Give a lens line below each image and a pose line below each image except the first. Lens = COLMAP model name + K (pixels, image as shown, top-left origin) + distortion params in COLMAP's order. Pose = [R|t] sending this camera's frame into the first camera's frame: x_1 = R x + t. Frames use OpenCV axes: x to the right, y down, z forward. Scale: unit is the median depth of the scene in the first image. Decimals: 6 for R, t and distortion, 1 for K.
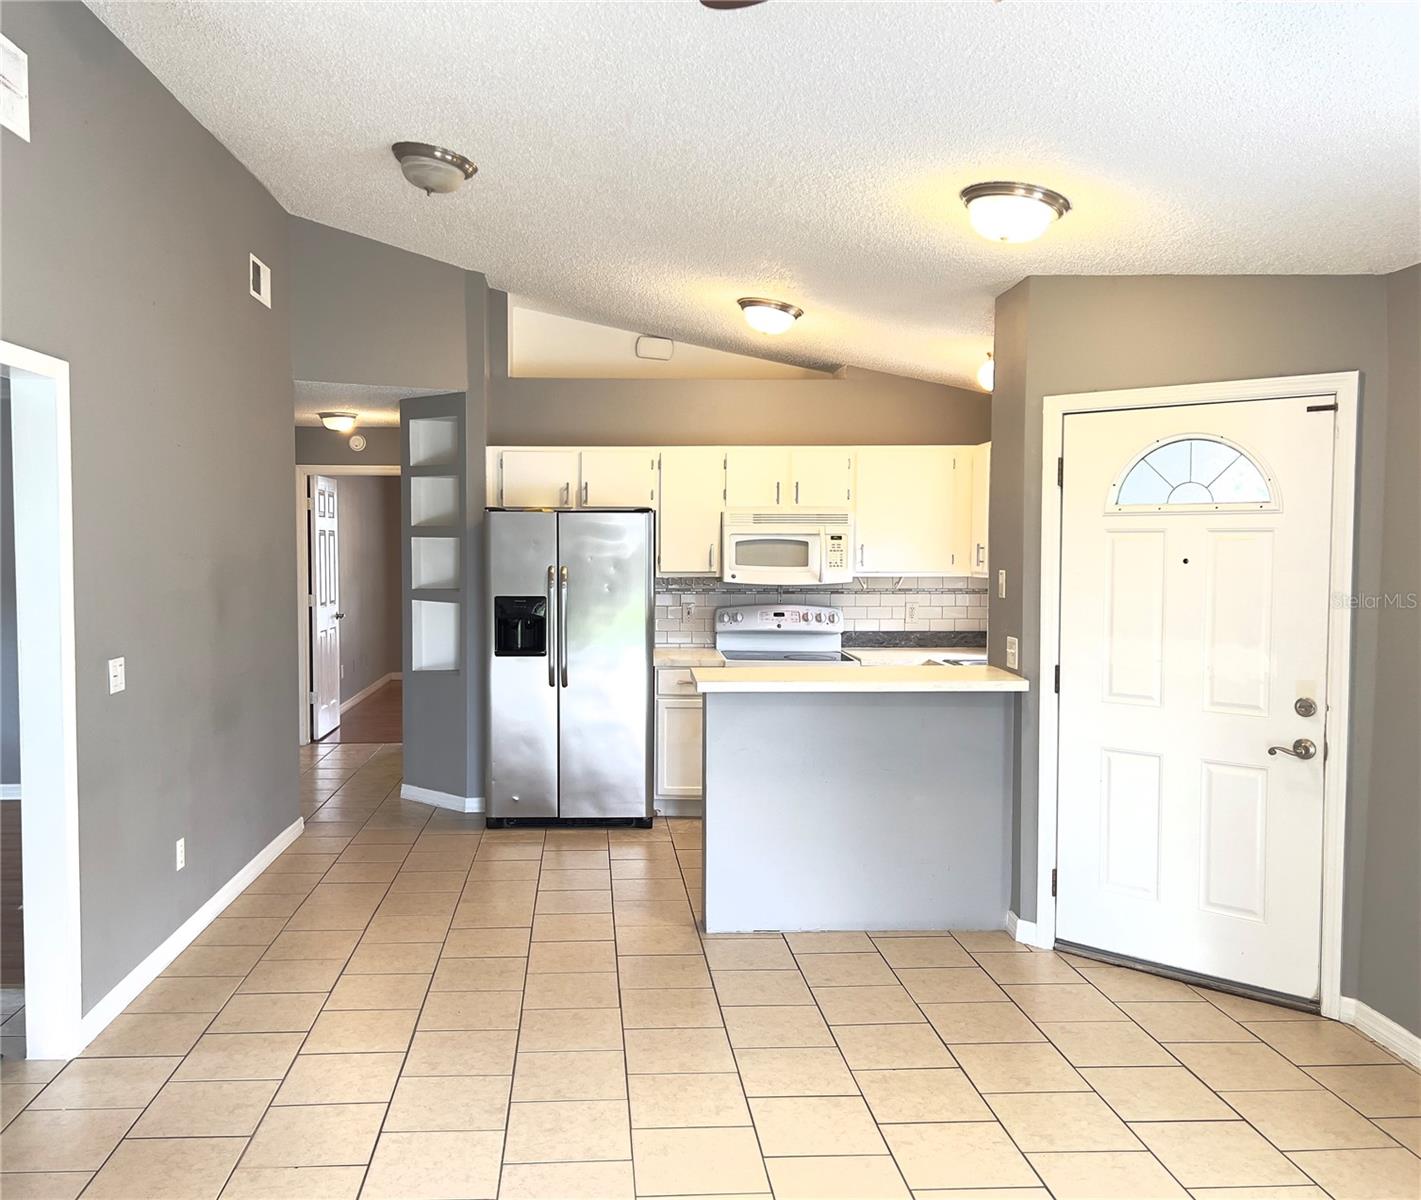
lens RADIAL K [[1213.6, 0, 622.6], [0, 1213.6, 602.0], [0, 0, 1]] dist [0.100559, -0.015699]
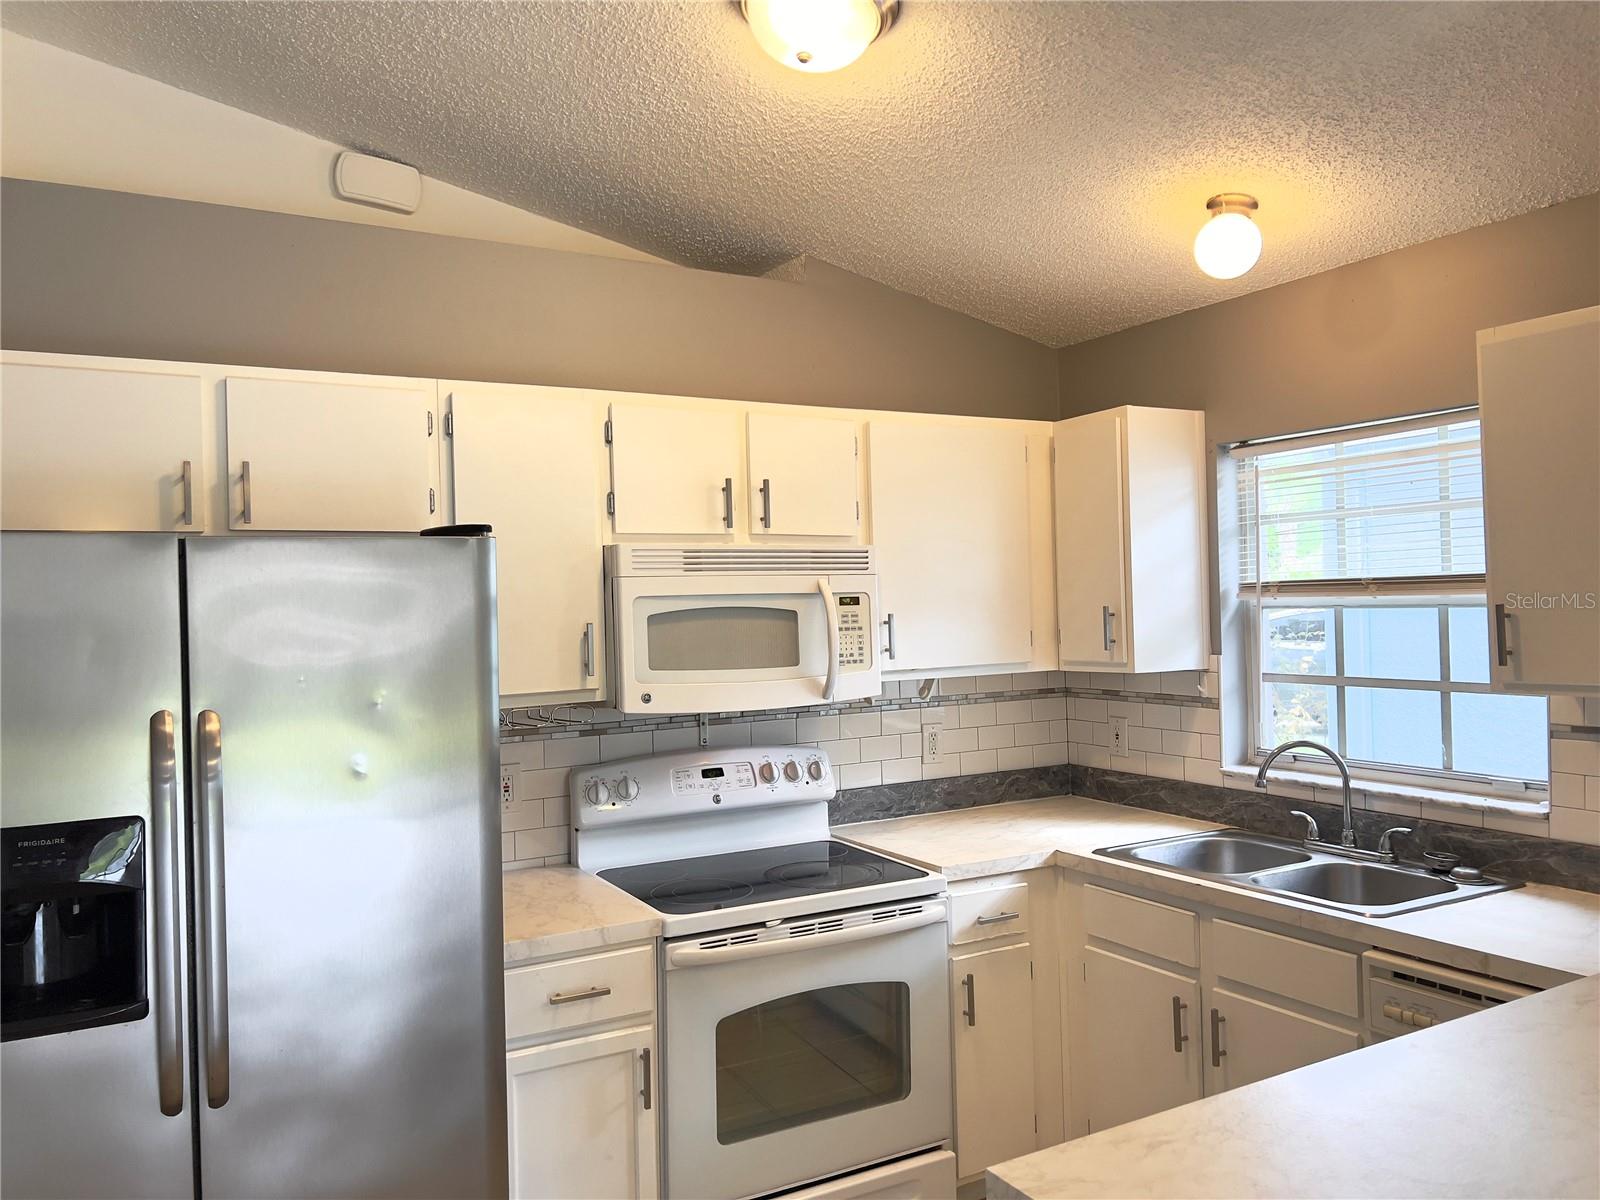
lens RADIAL K [[1200.2, 0, 803.1], [0, 1200.2, 594.6], [0, 0, 1]] dist [0.075587, -0.097179]
pose [[0.873725, -0.020666, 0.485980, -0.060784], [0.053679, 0.997091, -0.054106, -0.031042], [-0.483449, 0.073360, 0.872293, 0.606541]]
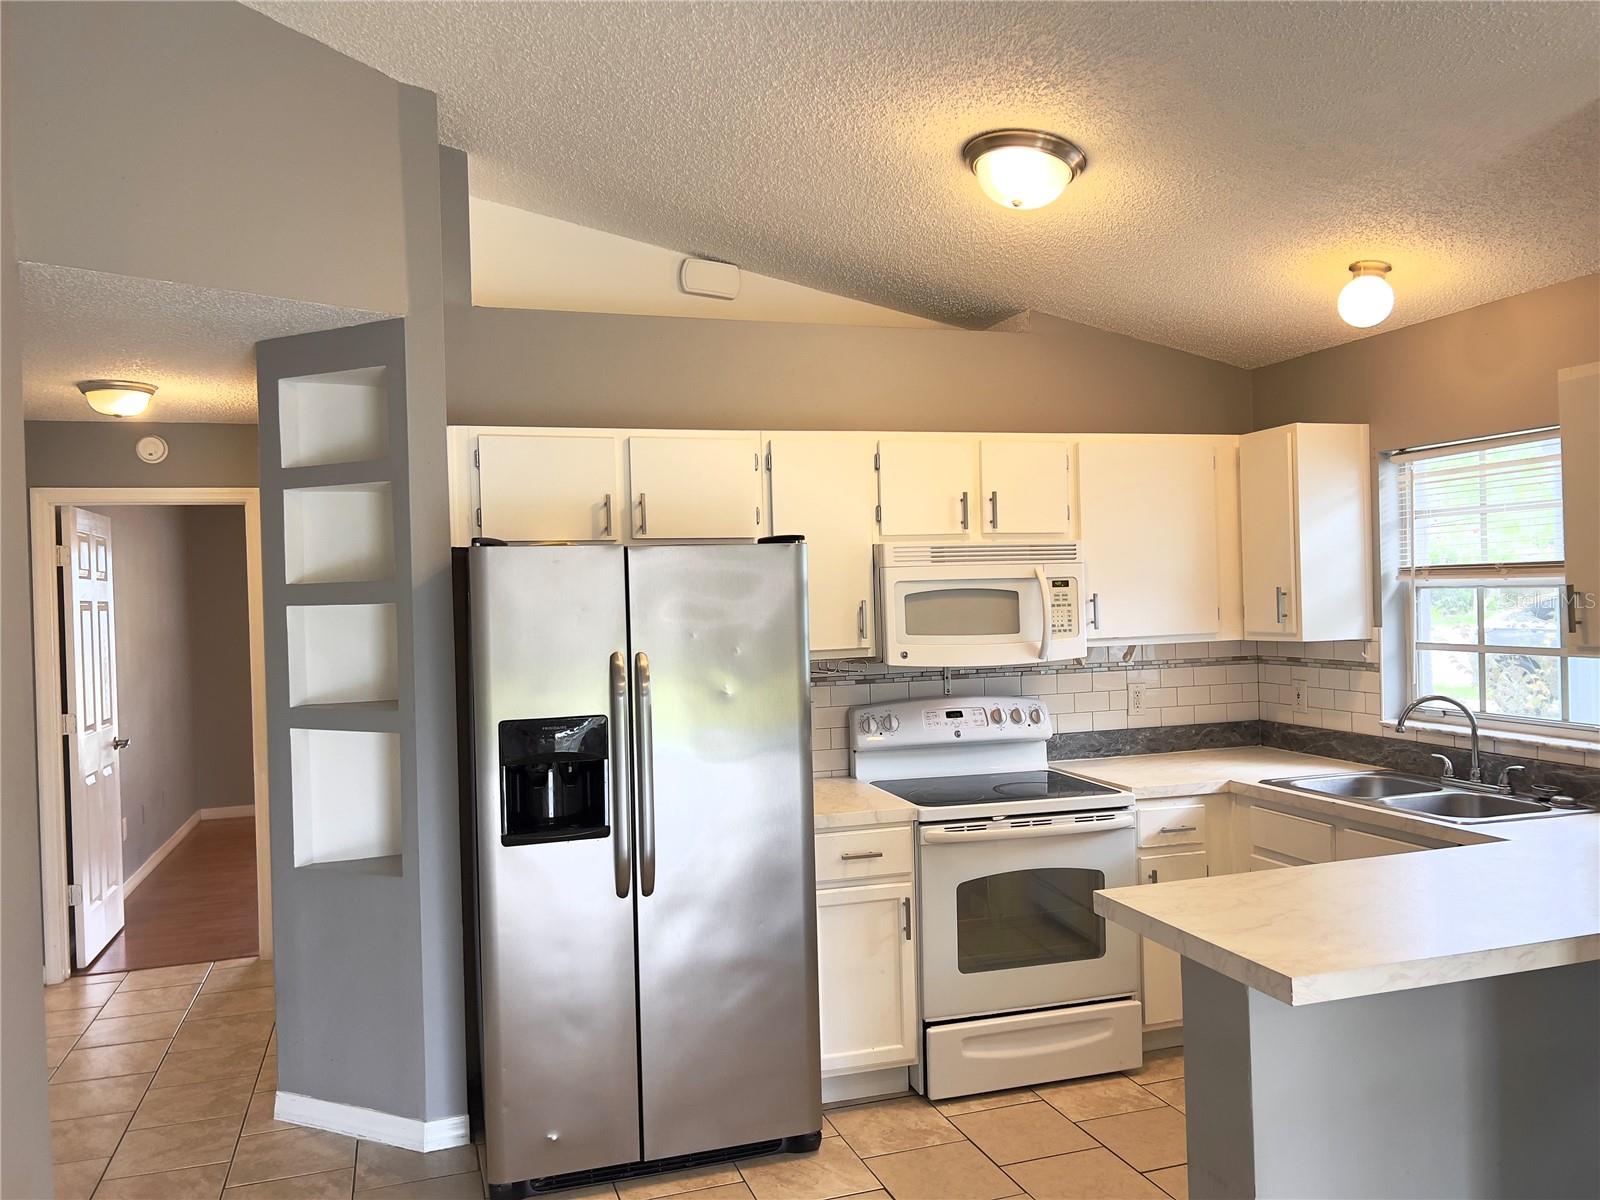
lens RADIAL K [[1200.2, 0, 797.5], [0, 1200.2, 598.9], [0, 0, 1]] dist [0.075587, -0.097179]
pose [[0.957132, -0.030474, 0.288045, -0.118653], [0.045665, 0.997890, -0.046162, -0.023529], [-0.286031, 0.057337, 0.956503, 0.466638]]
